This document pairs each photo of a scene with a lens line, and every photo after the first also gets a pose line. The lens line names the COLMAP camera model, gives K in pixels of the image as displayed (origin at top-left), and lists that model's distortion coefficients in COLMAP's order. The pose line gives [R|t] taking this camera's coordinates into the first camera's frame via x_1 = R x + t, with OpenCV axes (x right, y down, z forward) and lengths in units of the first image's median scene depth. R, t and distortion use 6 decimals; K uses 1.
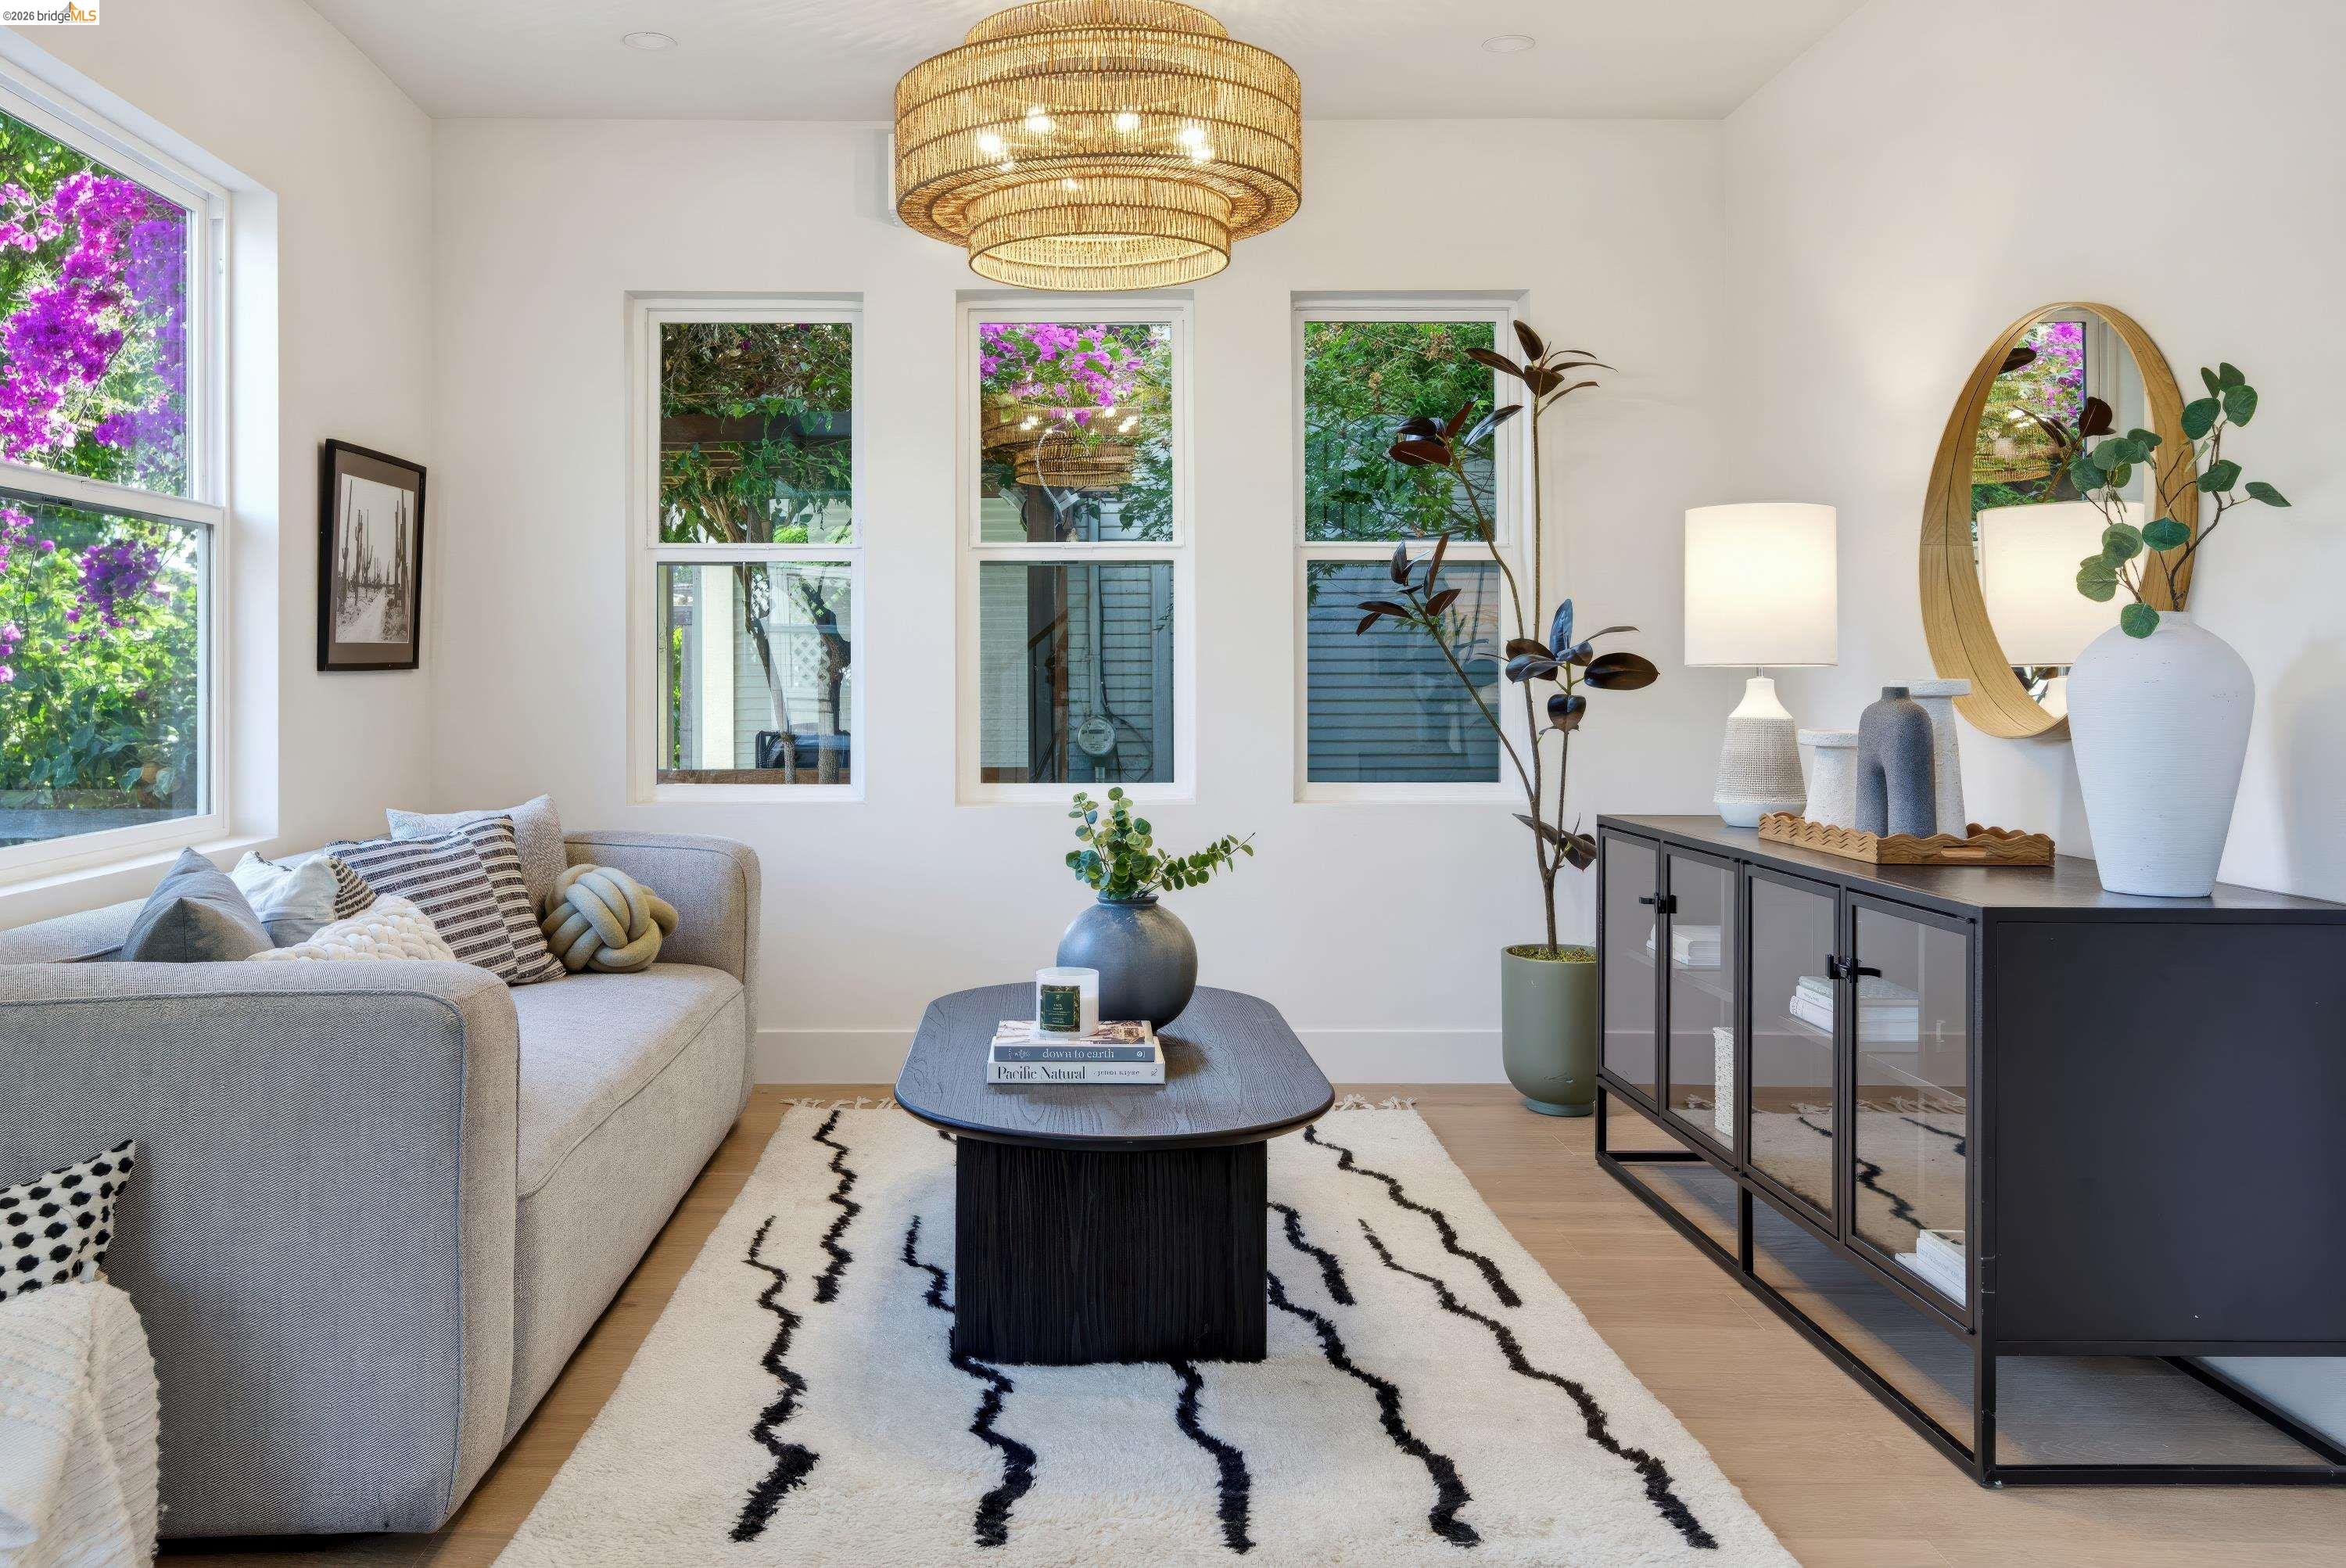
lens RADIAL K [[1837.1, 0, 1168.4], [0, 1837.1, 677.9], [0, 0, 1]] dist [0.006399, 0.004865]
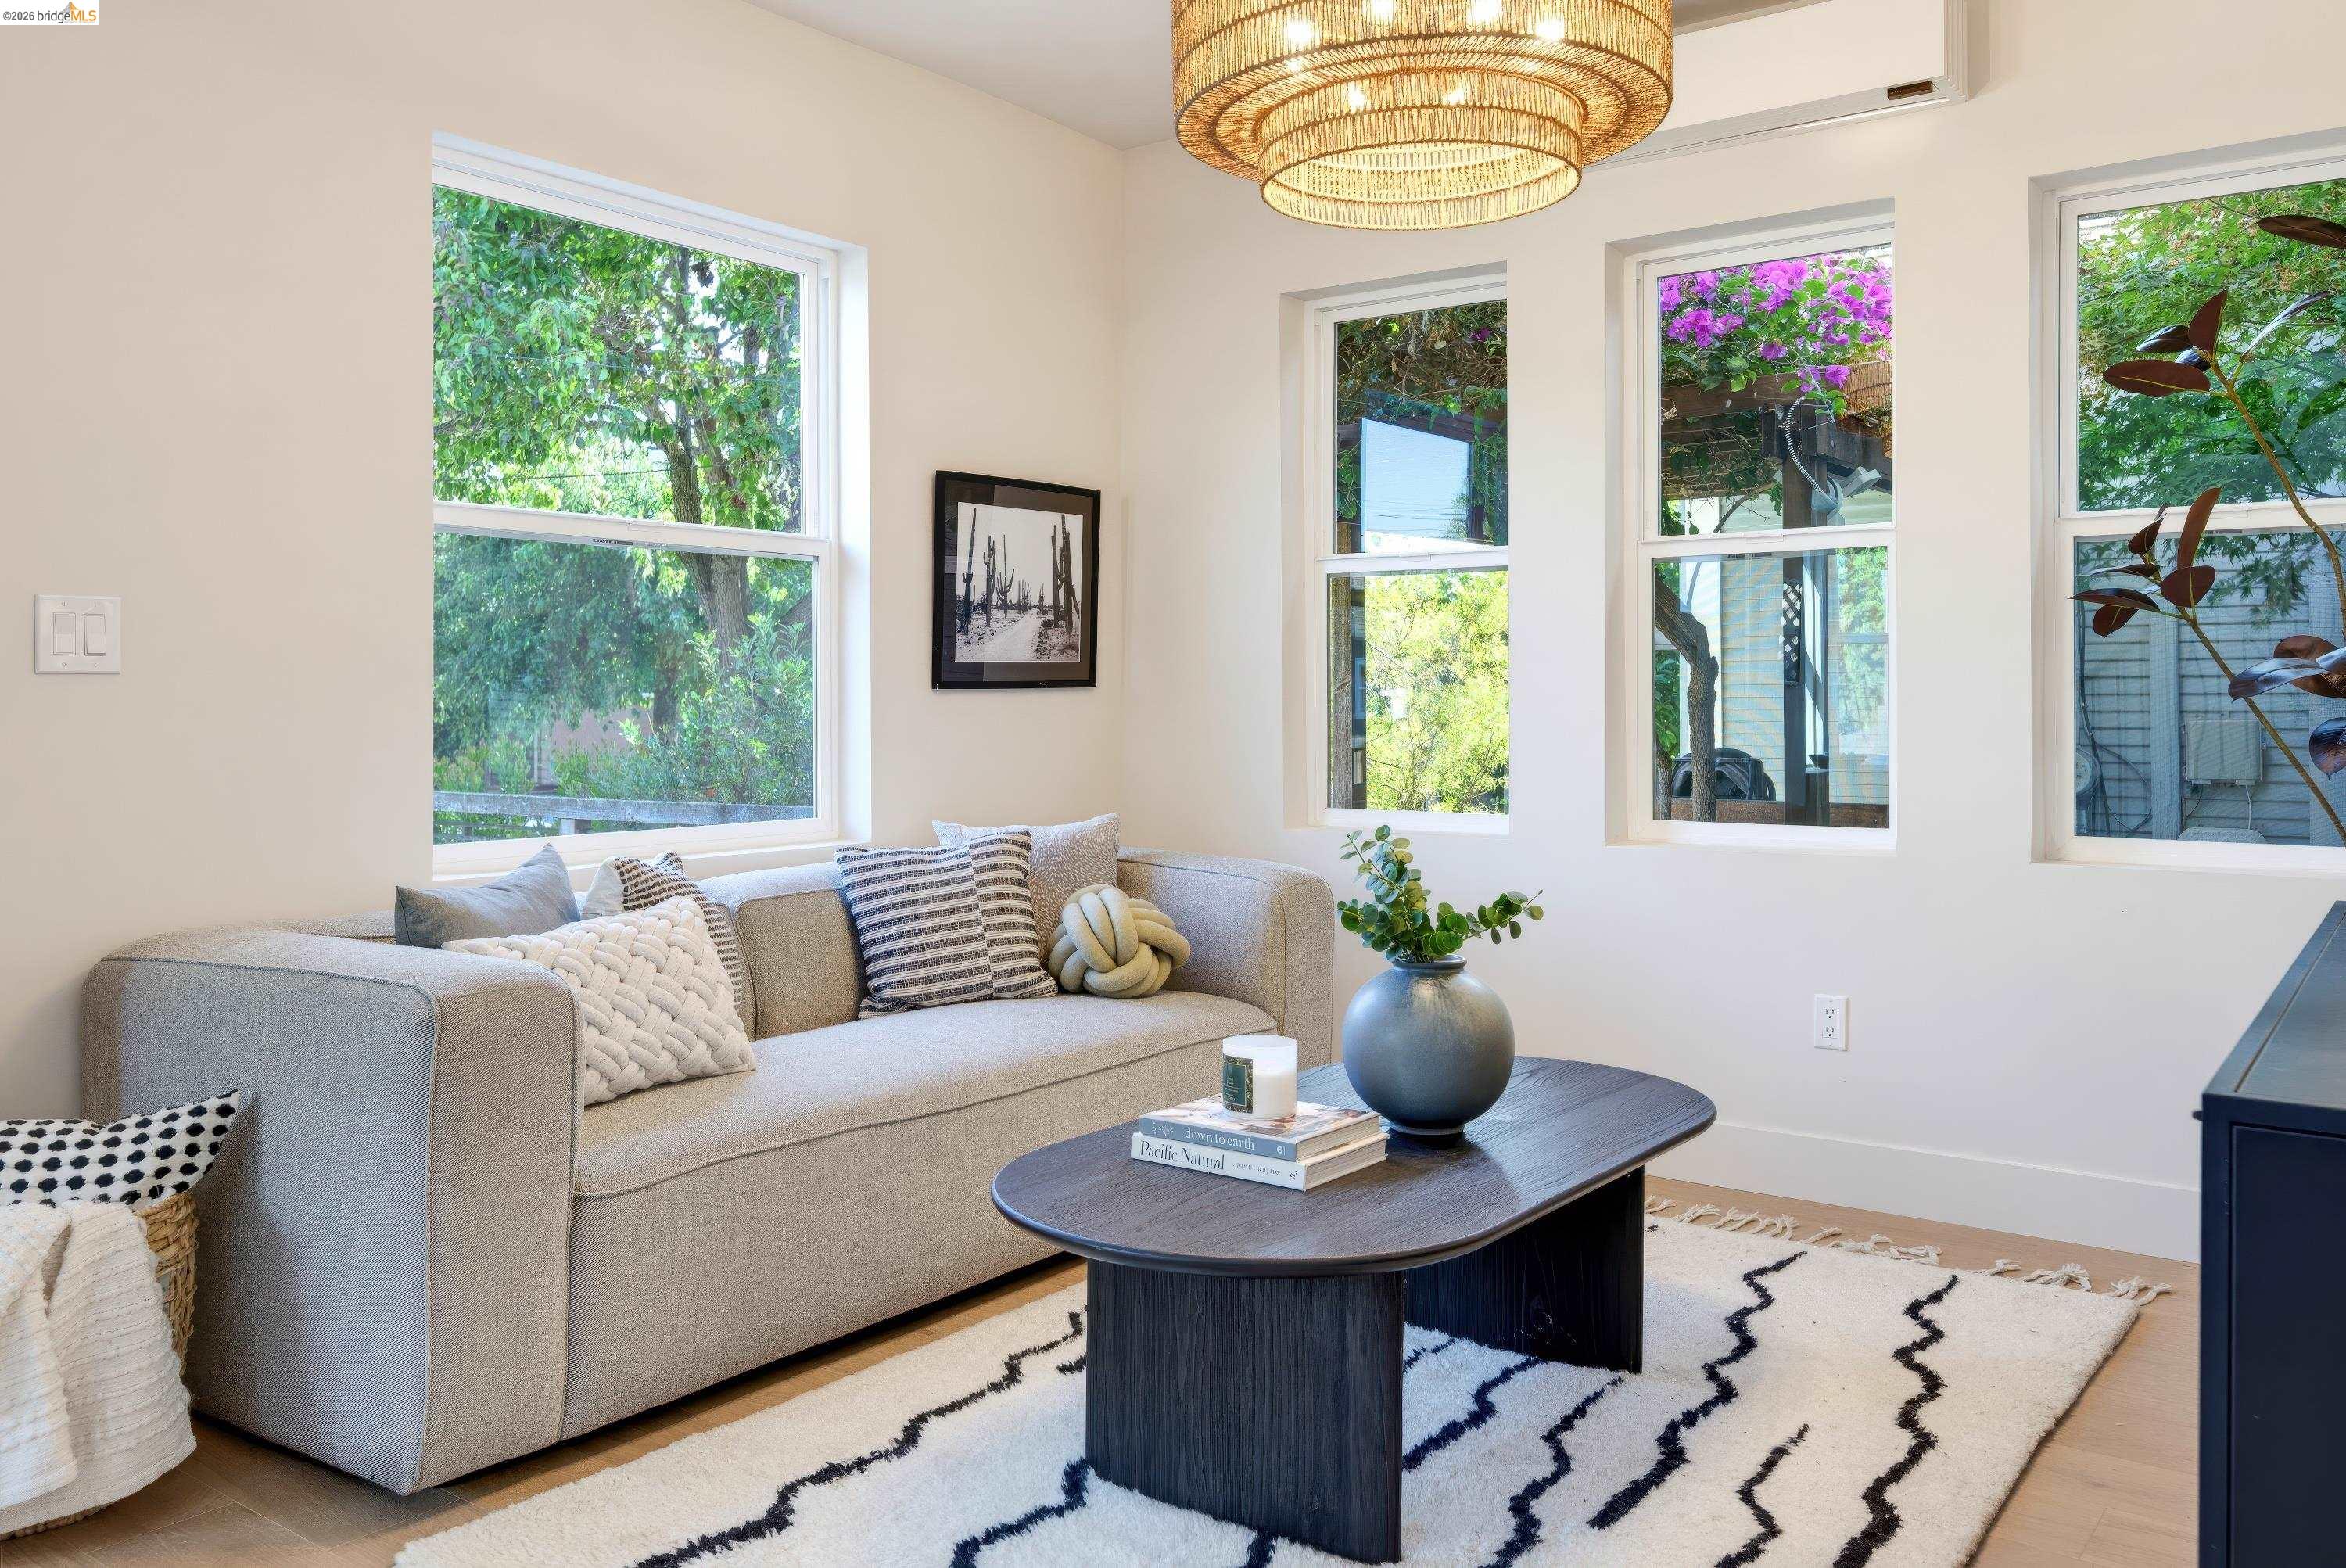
lens RADIAL K [[1925.9, 0, 1170.8], [0, 1925.9, 683.9], [0, 0, 1]] dist [0.017704, -0.002018]
pose [[0.797612, -0.002191, -0.603167, 0.354495], [-0.002281, 0.999975, -0.006649, 0.000767], [0.603167, 0.006679, 0.797587, 0.209469]]
